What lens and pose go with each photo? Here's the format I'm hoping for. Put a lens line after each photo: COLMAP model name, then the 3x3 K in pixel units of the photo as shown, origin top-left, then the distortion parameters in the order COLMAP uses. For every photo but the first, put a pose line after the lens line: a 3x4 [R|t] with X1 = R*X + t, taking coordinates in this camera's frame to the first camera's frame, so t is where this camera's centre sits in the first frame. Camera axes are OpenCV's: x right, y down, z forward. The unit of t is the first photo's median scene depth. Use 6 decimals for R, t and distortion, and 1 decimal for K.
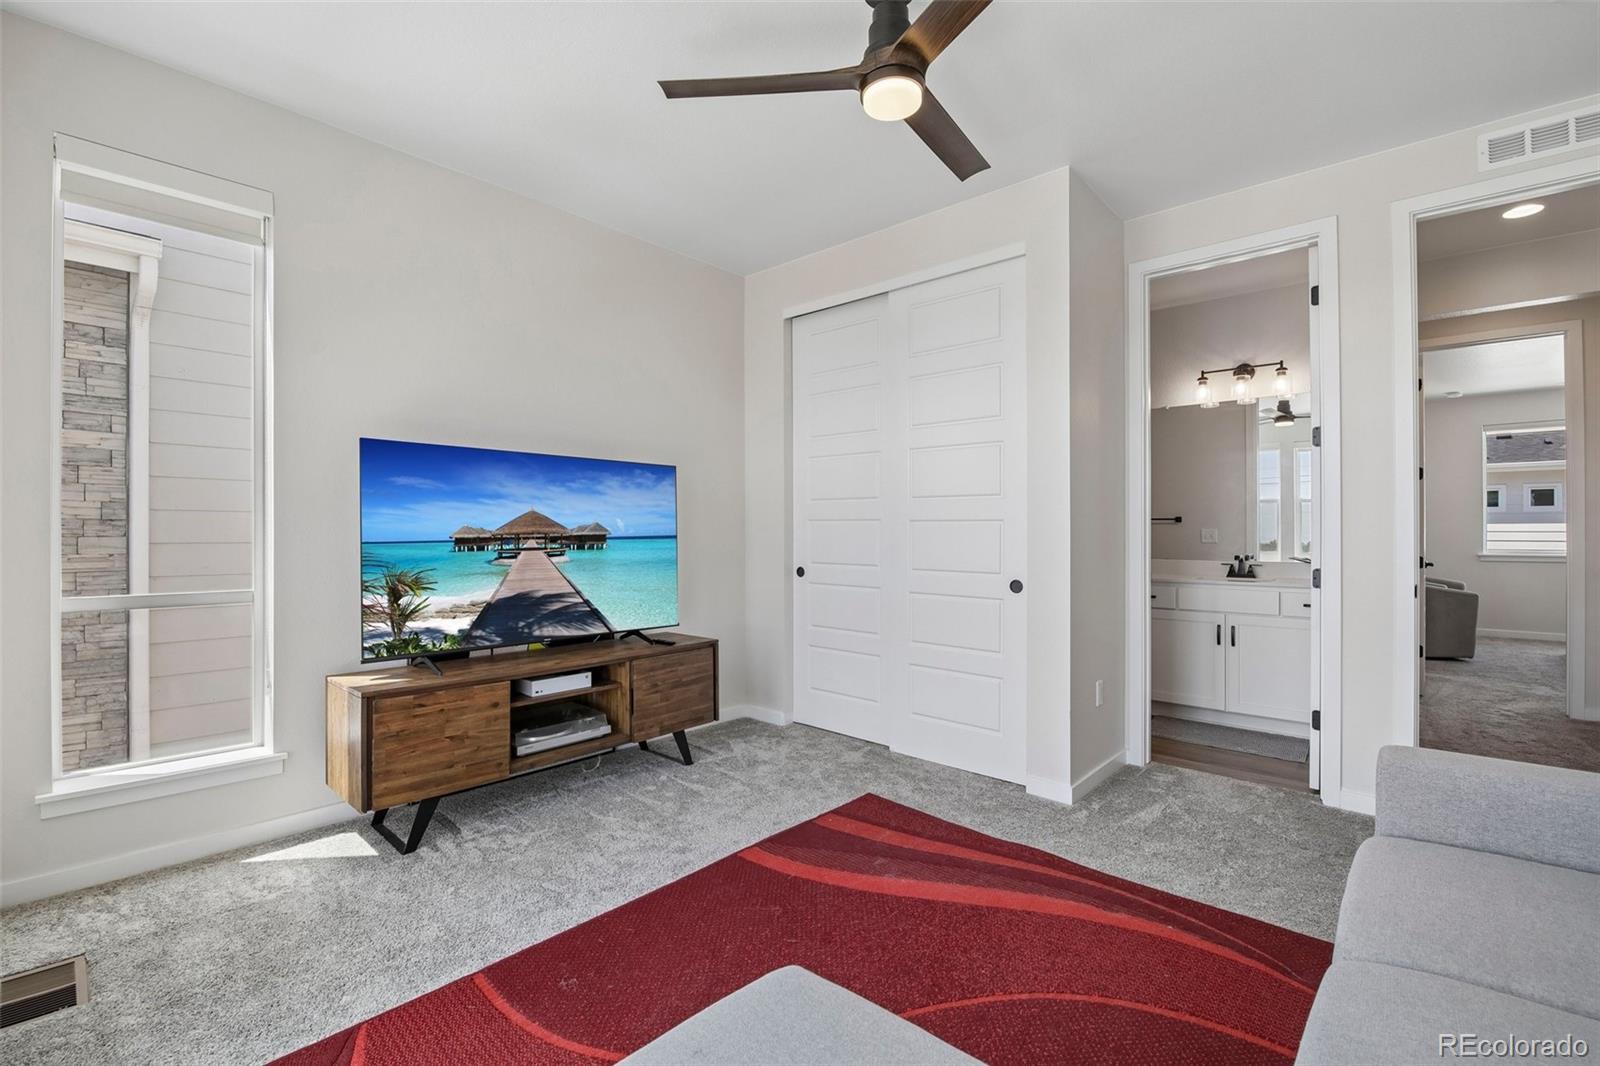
lens RADIAL K [[691.7, 0, 798.6], [0, 691.7, 532.6], [0, 0, 1]] dist [-0.005651, -0.008337]
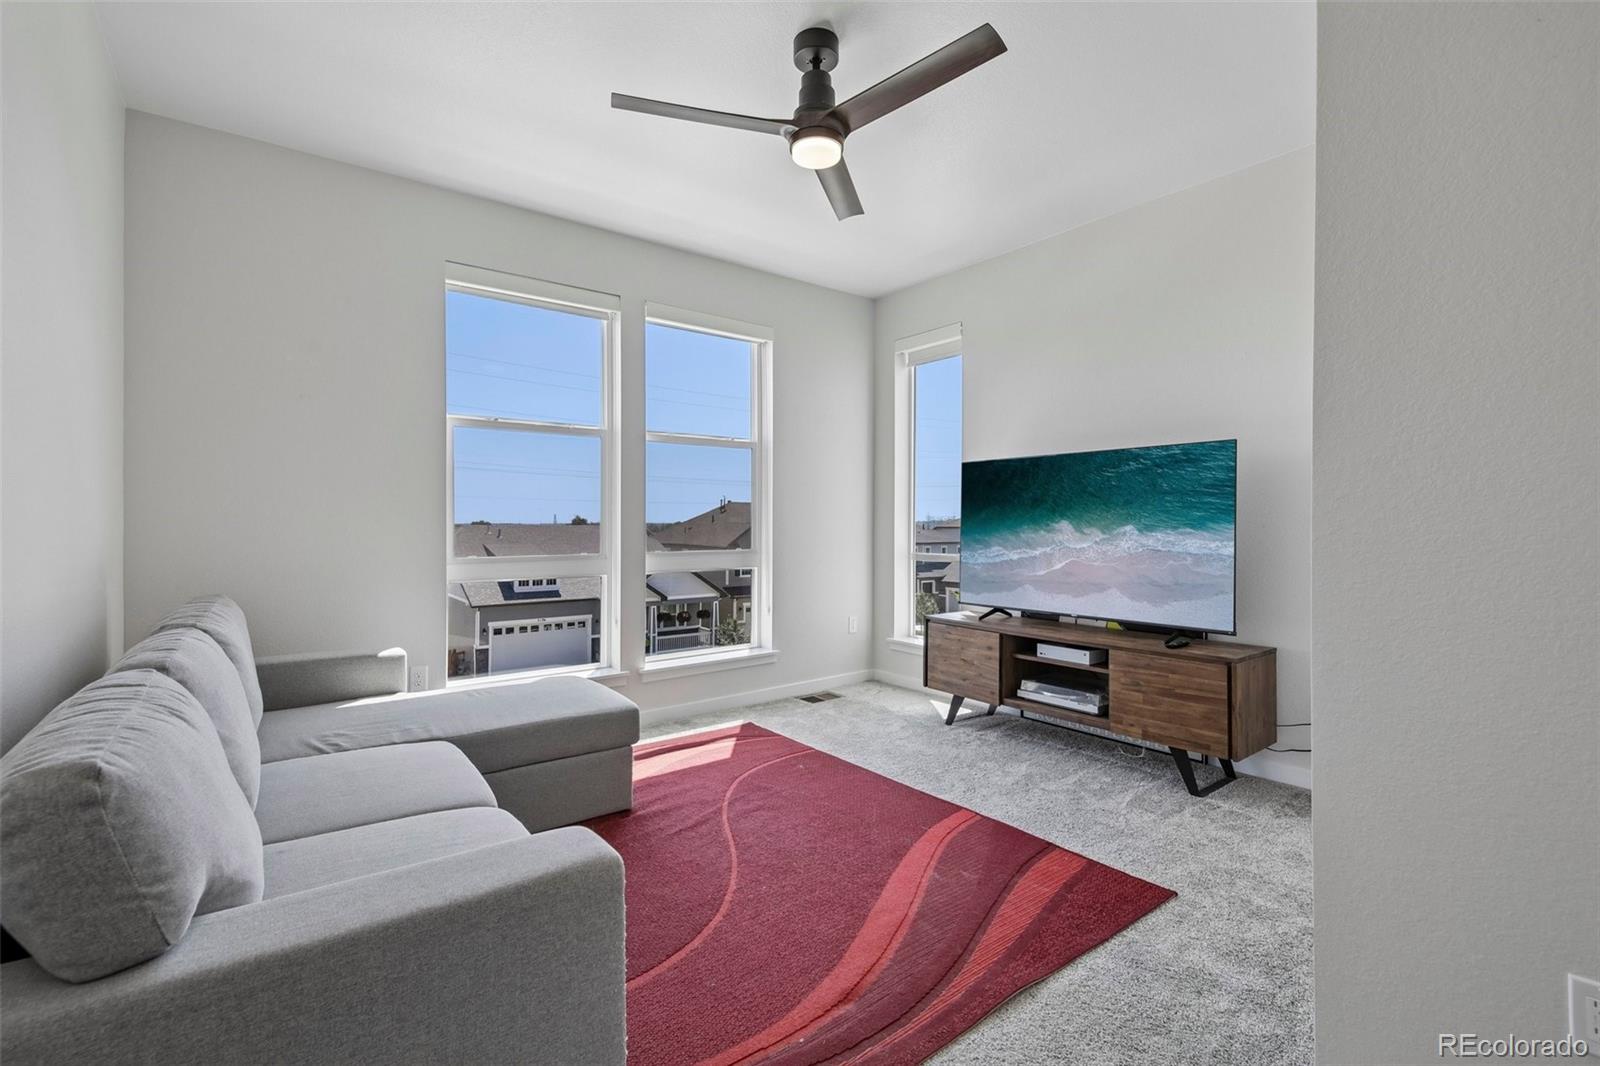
lens RADIAL K [[691.7, 0, 794.3], [0, 691.7, 525.8], [0, 0, 1]] dist [-0.005651, -0.008337]
pose [[-0.160702, 0.002469, -0.987000, 0.849936], [-0.001804, 0.999994, 0.002796, 0.002750], [0.987001, 0.002229, -0.160696, 0.727133]]
